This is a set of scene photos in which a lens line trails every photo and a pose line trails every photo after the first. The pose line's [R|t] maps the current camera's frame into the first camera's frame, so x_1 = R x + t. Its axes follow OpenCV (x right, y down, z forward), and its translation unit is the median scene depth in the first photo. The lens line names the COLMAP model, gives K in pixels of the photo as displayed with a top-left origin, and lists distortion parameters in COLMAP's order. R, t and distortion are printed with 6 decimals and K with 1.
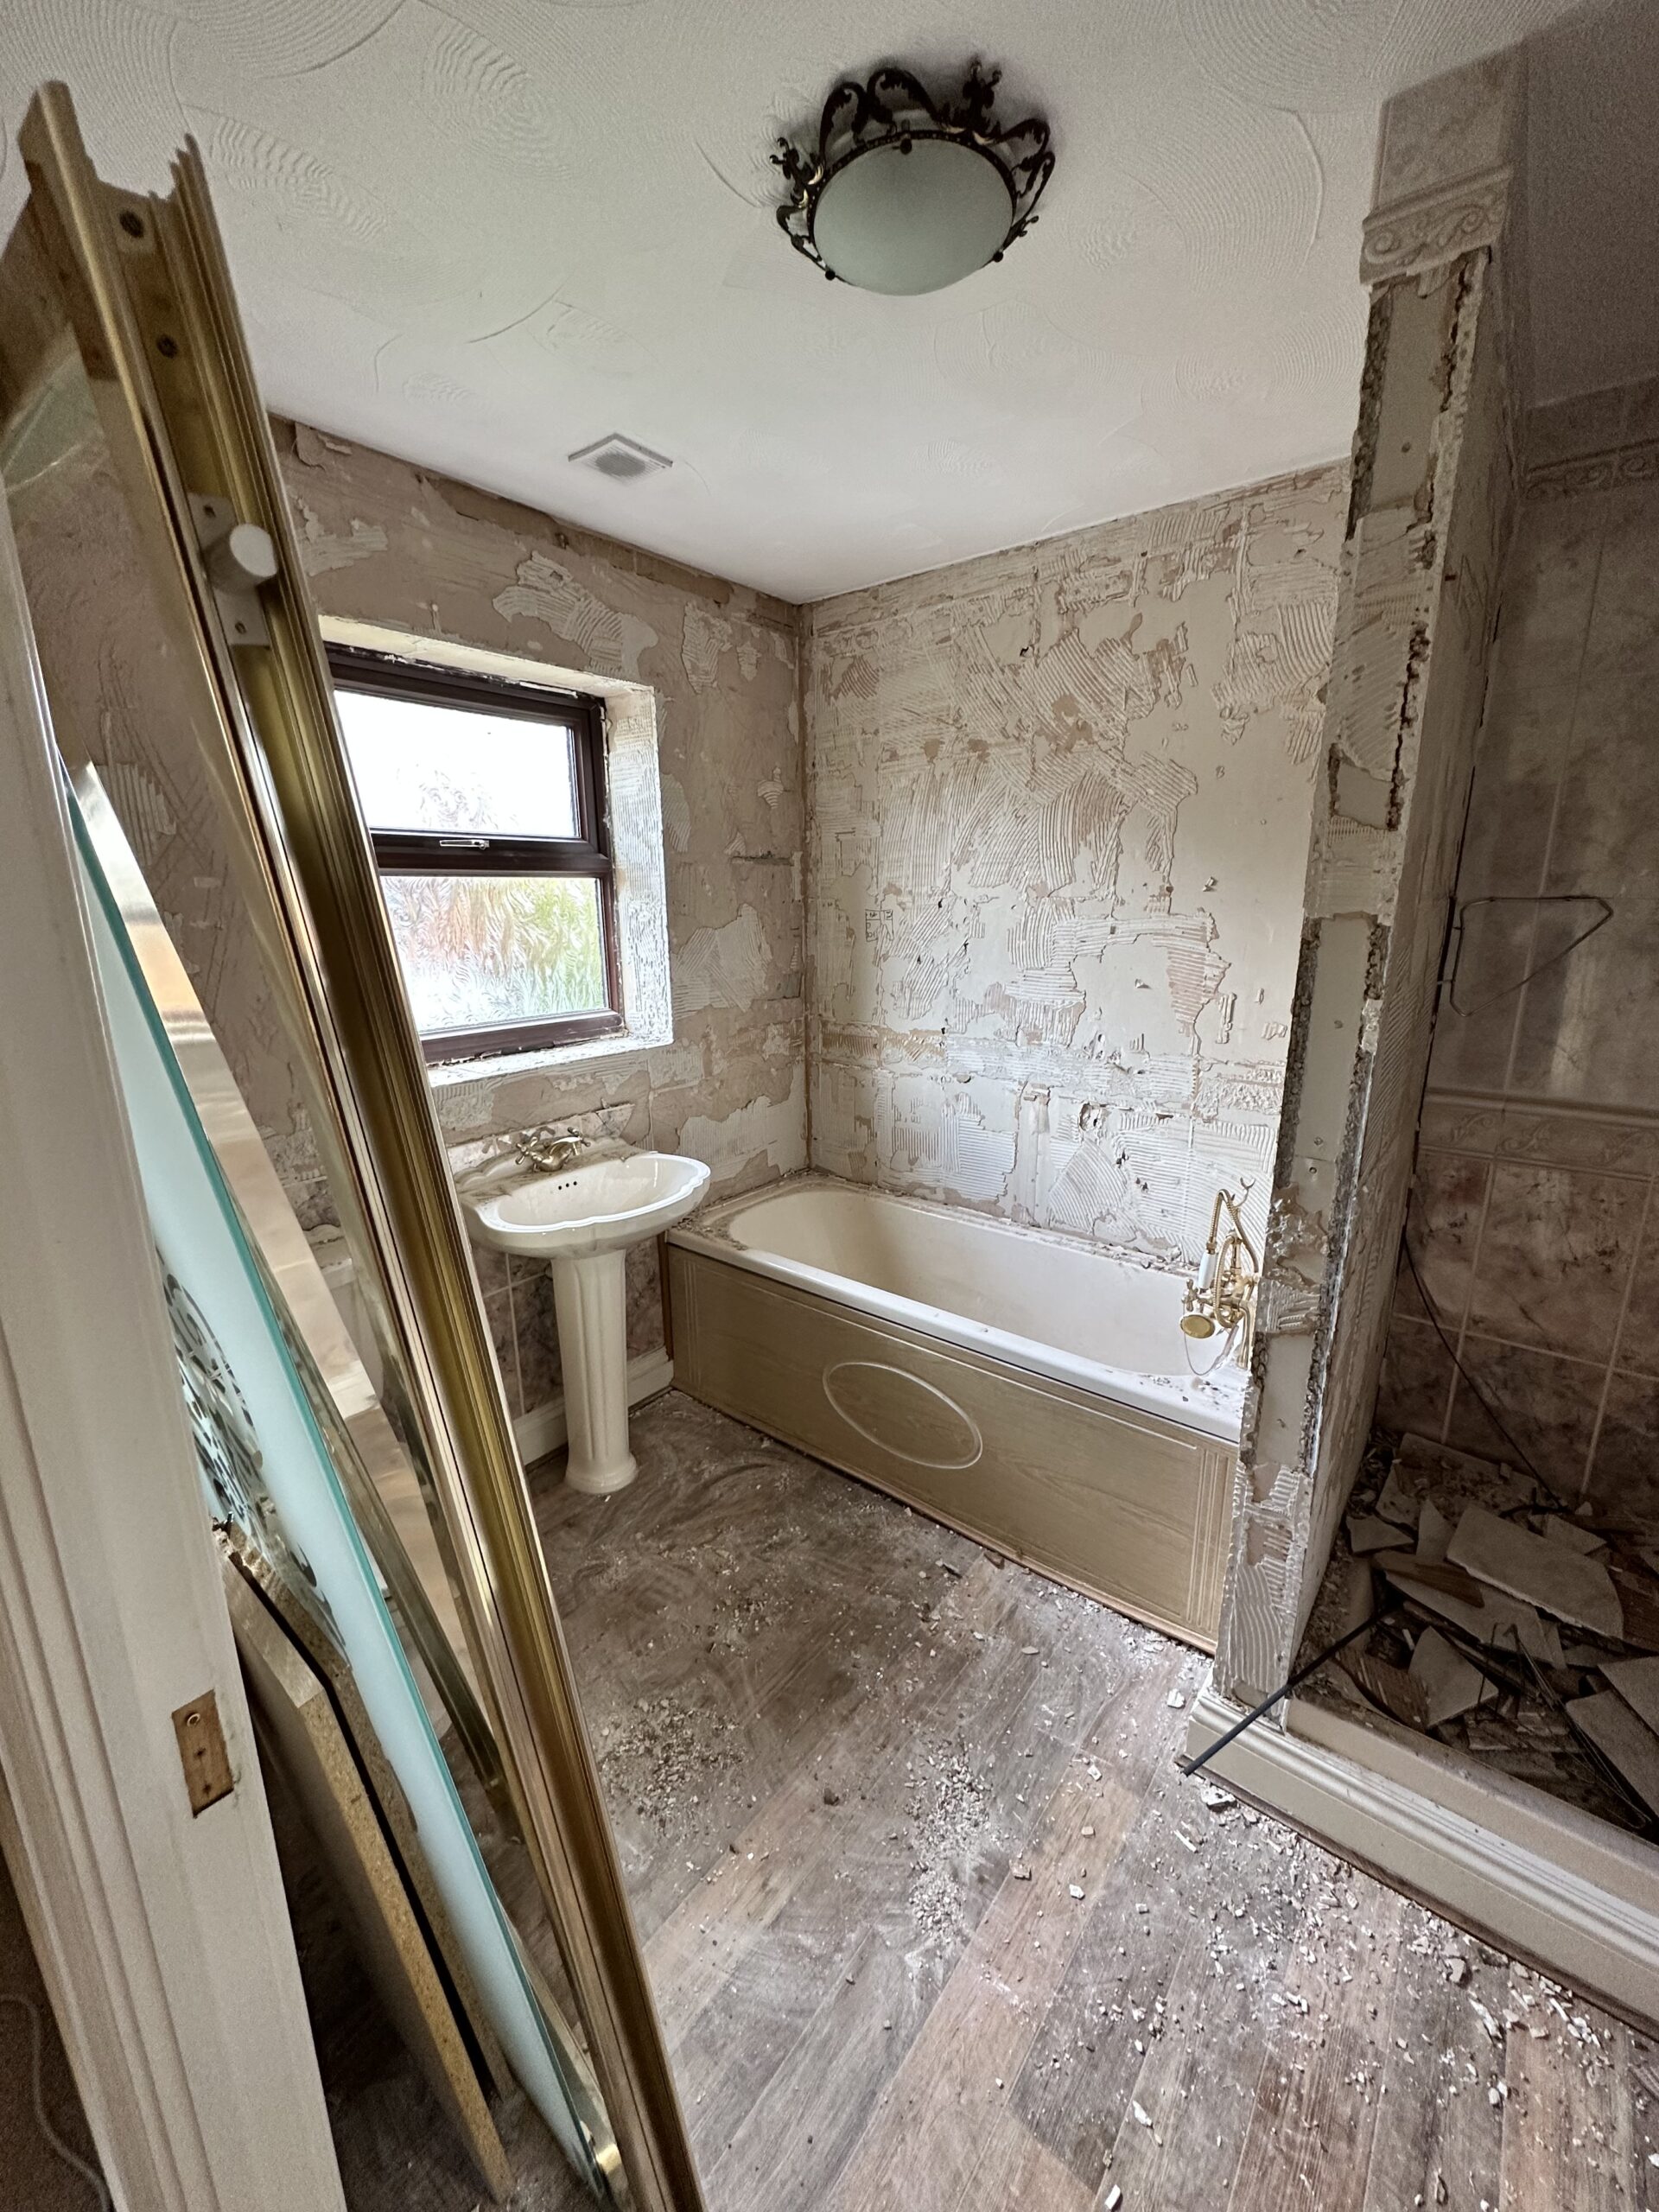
lens RADIAL K [[885.5, 0, 831.6], [0, 885.5, 1102.8], [0, 0, 1]] dist [-0.001407, 0.000845]
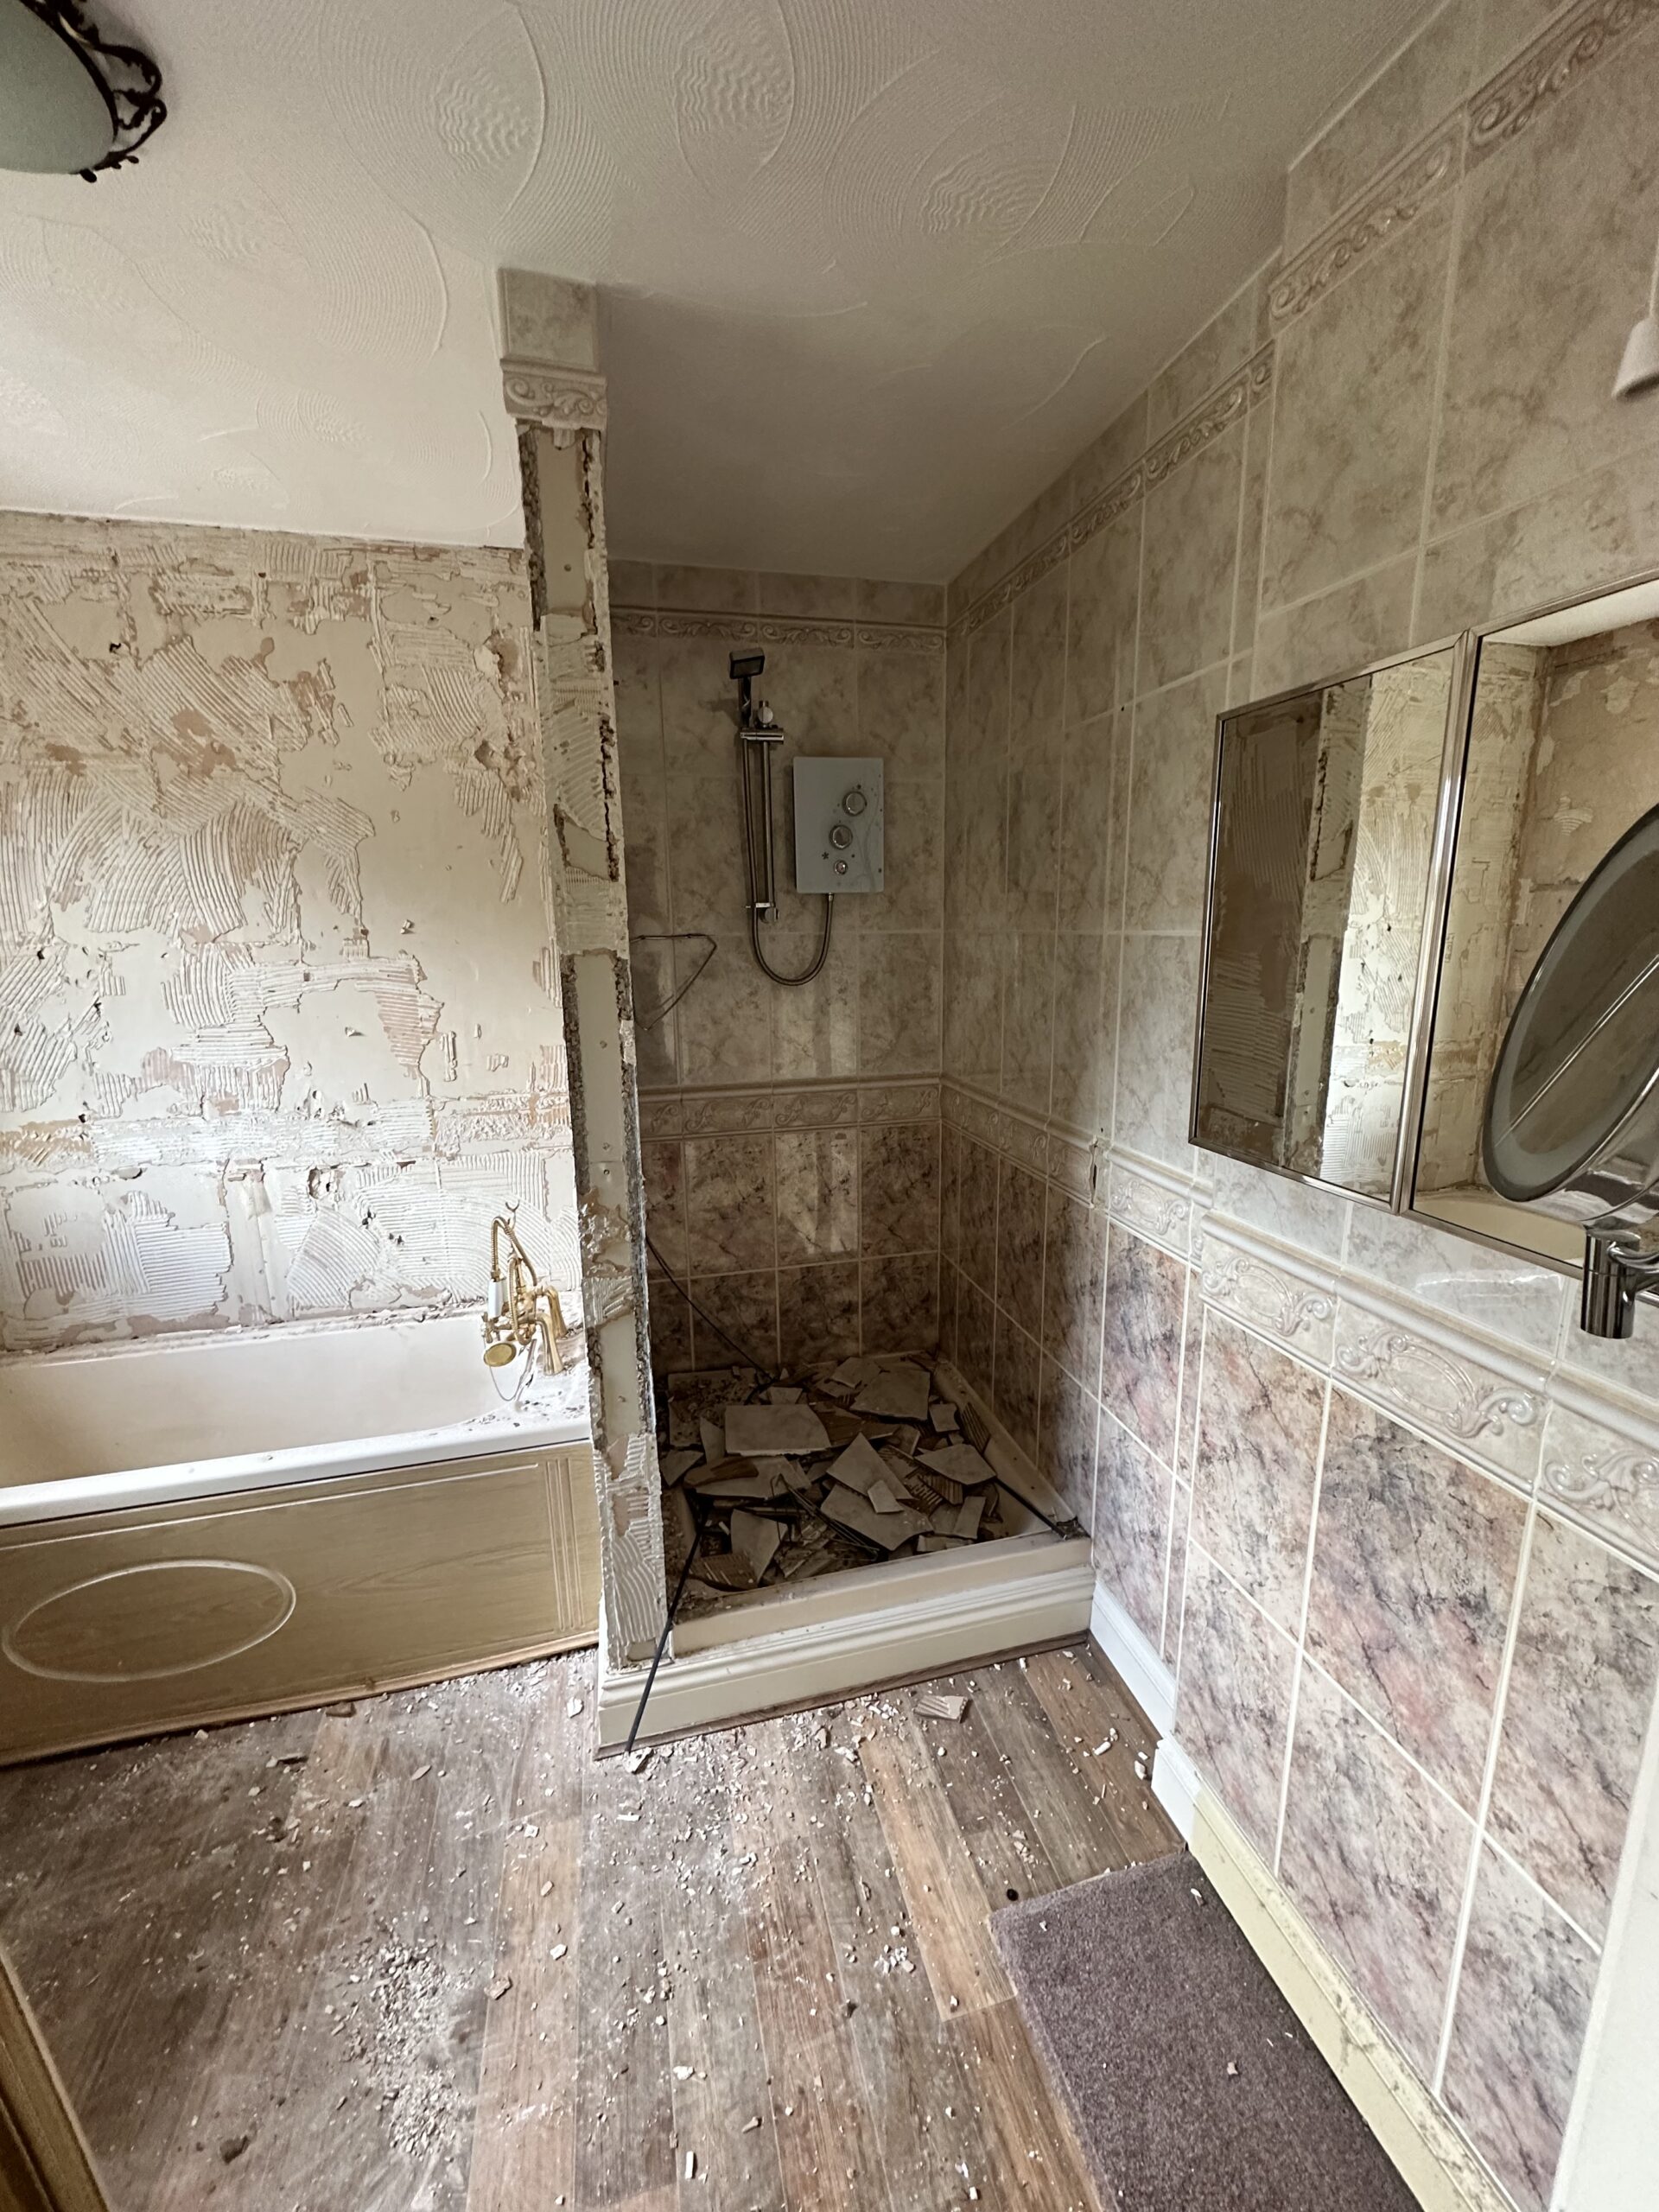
lens RADIAL K [[885.5, 0, 828.4], [0, 885.5, 1102.6], [0, 0, 1]] dist [-0.001407, 0.000845]
pose [[0.601595, -0.160418, 0.782528, -0.137590], [0.196998, 0.979165, 0.049279, -0.009717], [-0.774128, 0.124511, 0.620663, 0.044687]]
